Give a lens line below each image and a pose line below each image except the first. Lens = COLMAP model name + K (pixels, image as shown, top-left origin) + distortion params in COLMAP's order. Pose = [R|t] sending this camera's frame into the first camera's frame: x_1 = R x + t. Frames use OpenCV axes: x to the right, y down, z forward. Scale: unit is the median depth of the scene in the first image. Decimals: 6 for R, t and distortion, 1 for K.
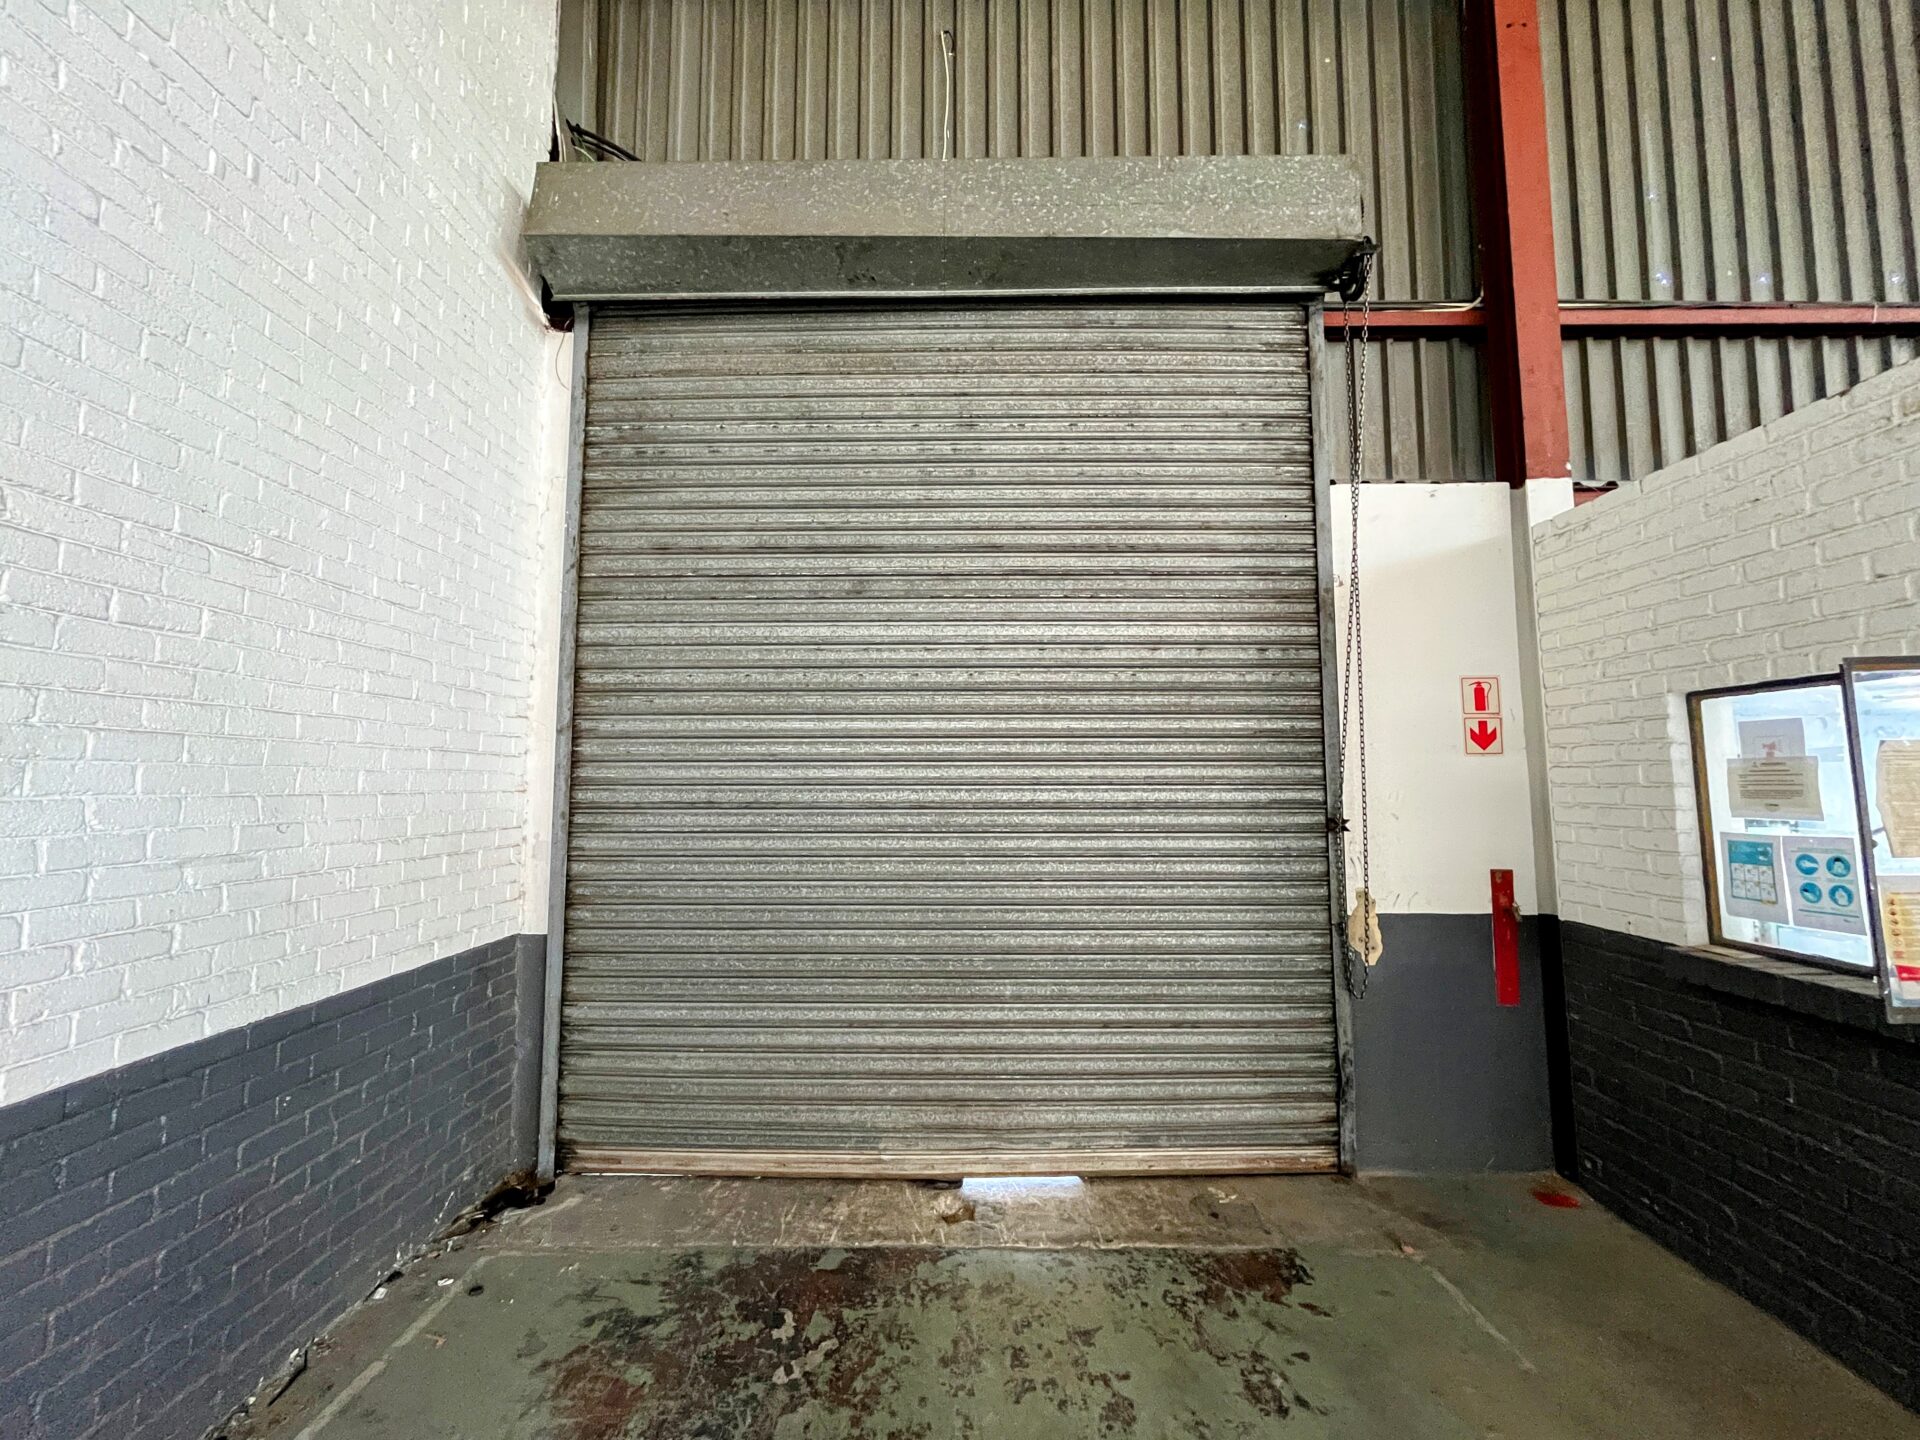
lens RADIAL K [[774.3, 0, 960.0], [0, 774.3, 720.0], [0, 0, 1]] dist [0.000040, -0.000221]
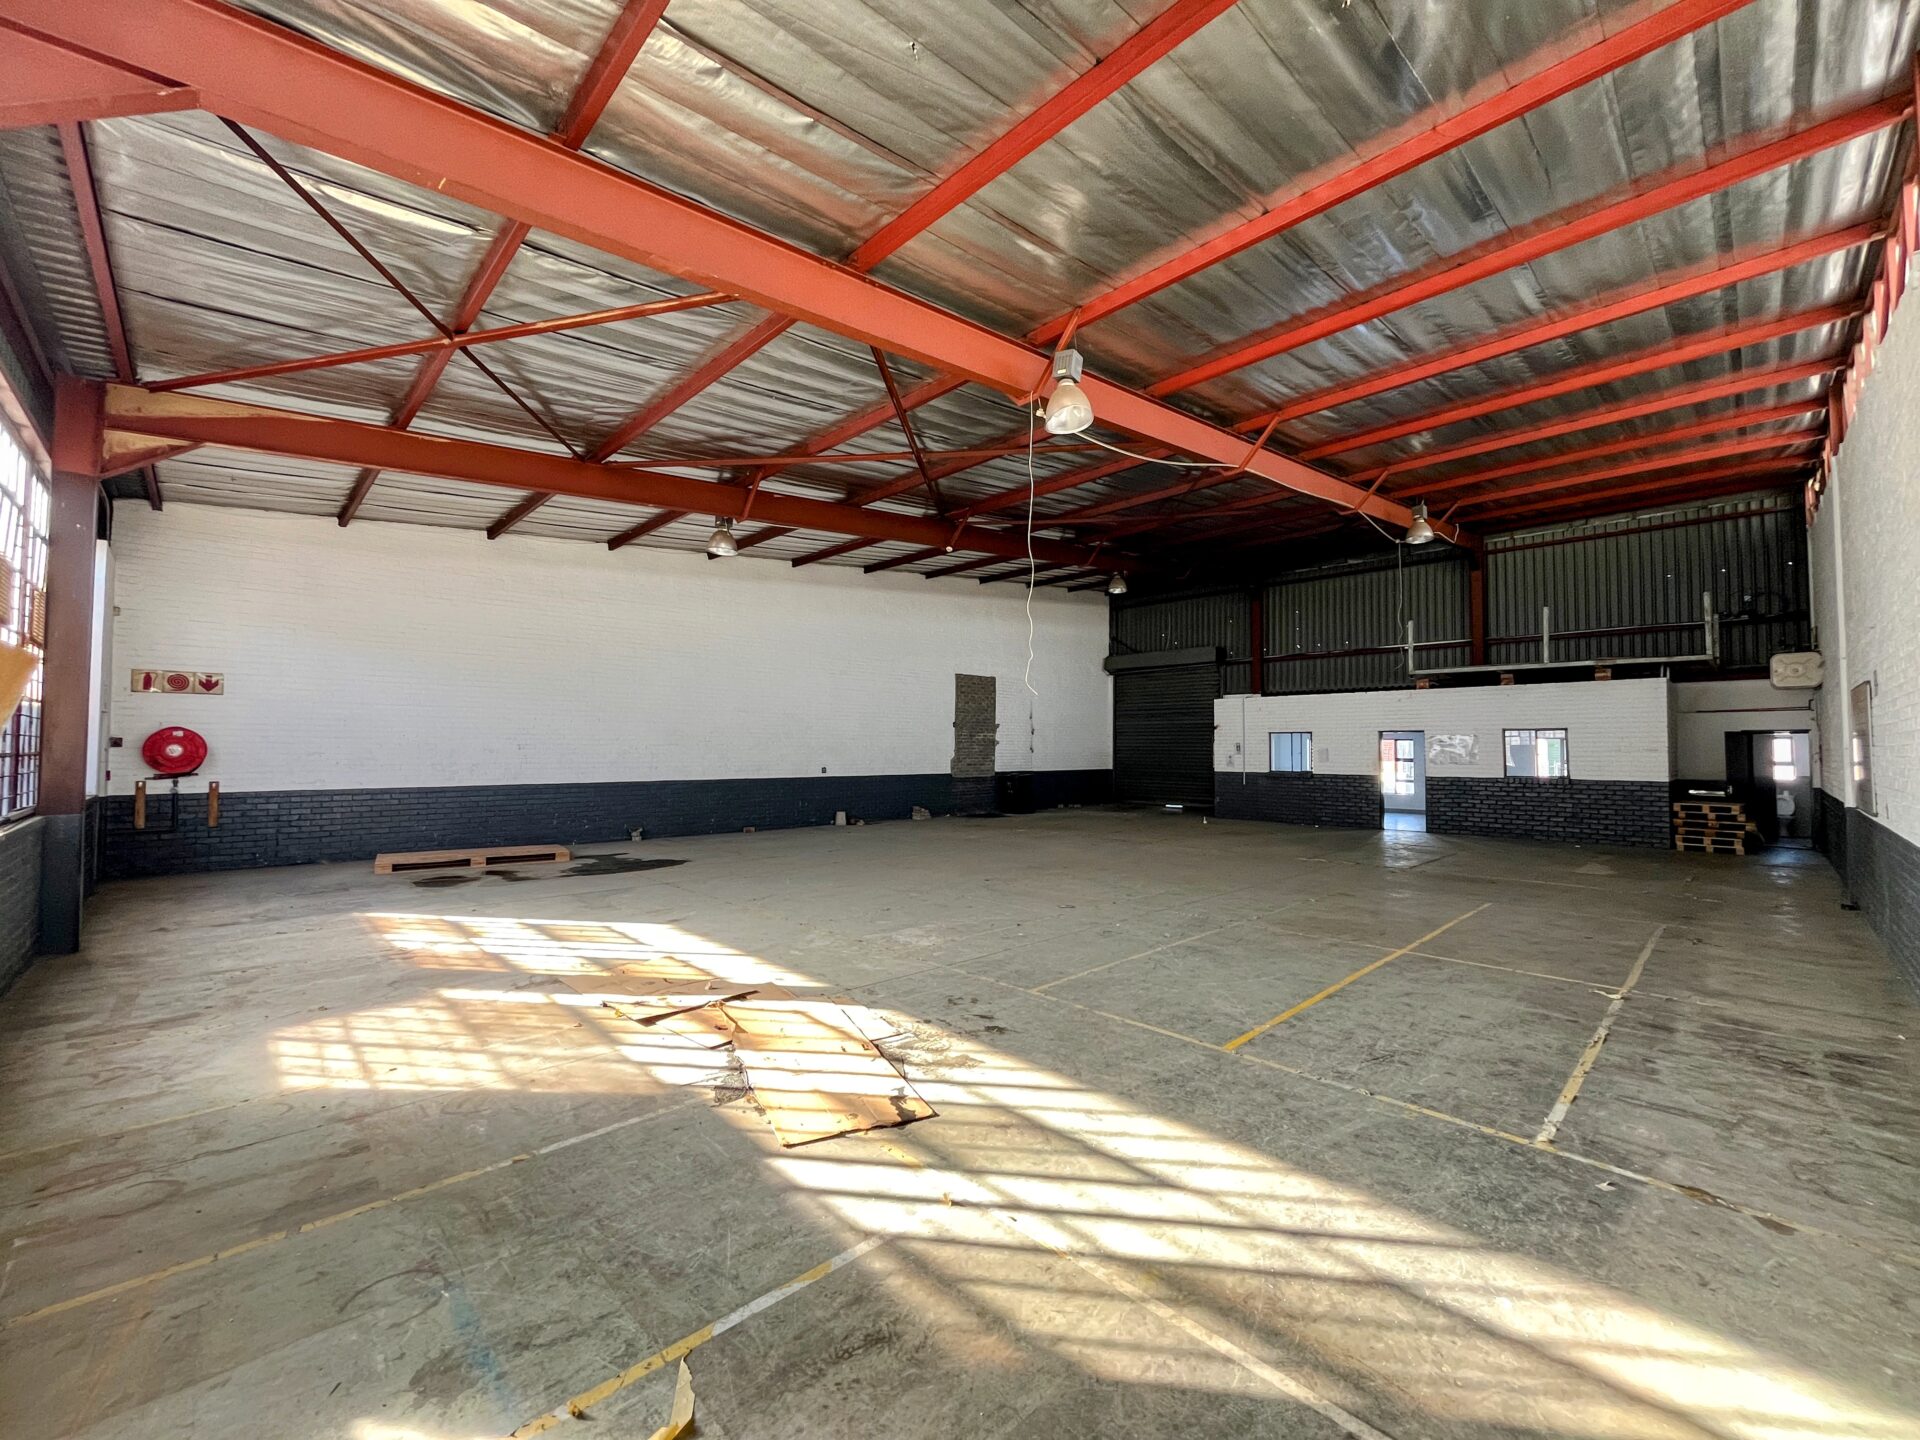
lens RADIAL K [[774.3, 0, 960.0], [0, 774.3, 720.0], [0, 0, 1]] dist [0.000040, -0.000221]
pose [[0.703664, -0.016971, -0.710330, 3.274551], [0.044187, 0.998825, 0.019909, -0.336102], [0.709157, -0.045397, 0.703587, -4.579318]]
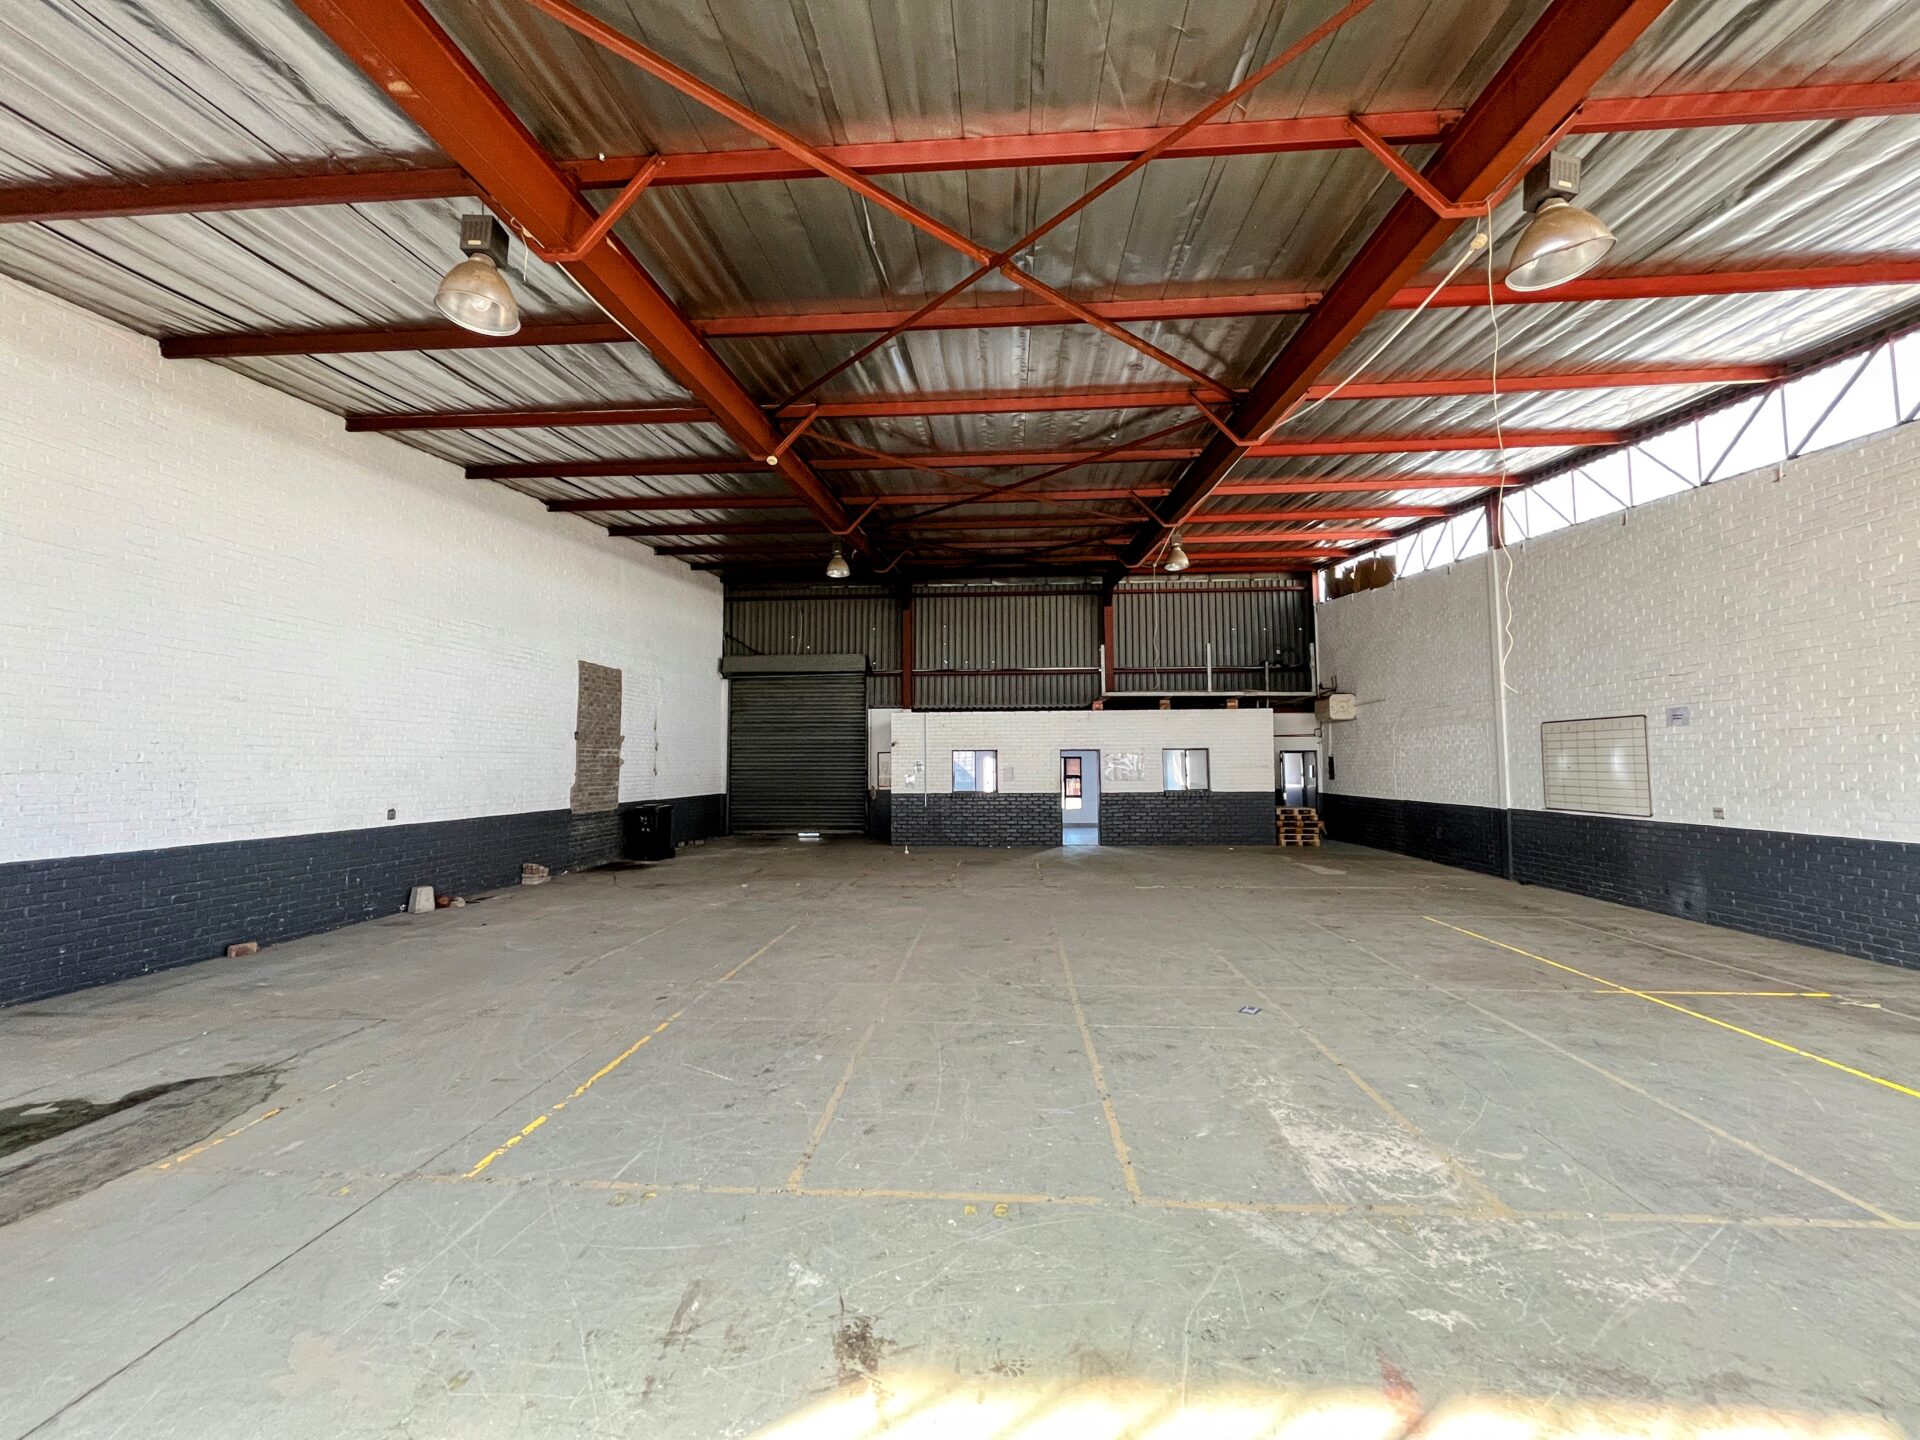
lens RADIAL K [[774.3, 0, 960.0], [0, 774.3, 720.0], [0, 0, 1]] dist [0.000040, -0.000221]
pose [[0.998297, -0.001392, -0.058324, 1.429183], [0.002278, 0.999883, 0.015116, -0.321813], [0.058296, -0.015223, 0.998183, -4.326033]]
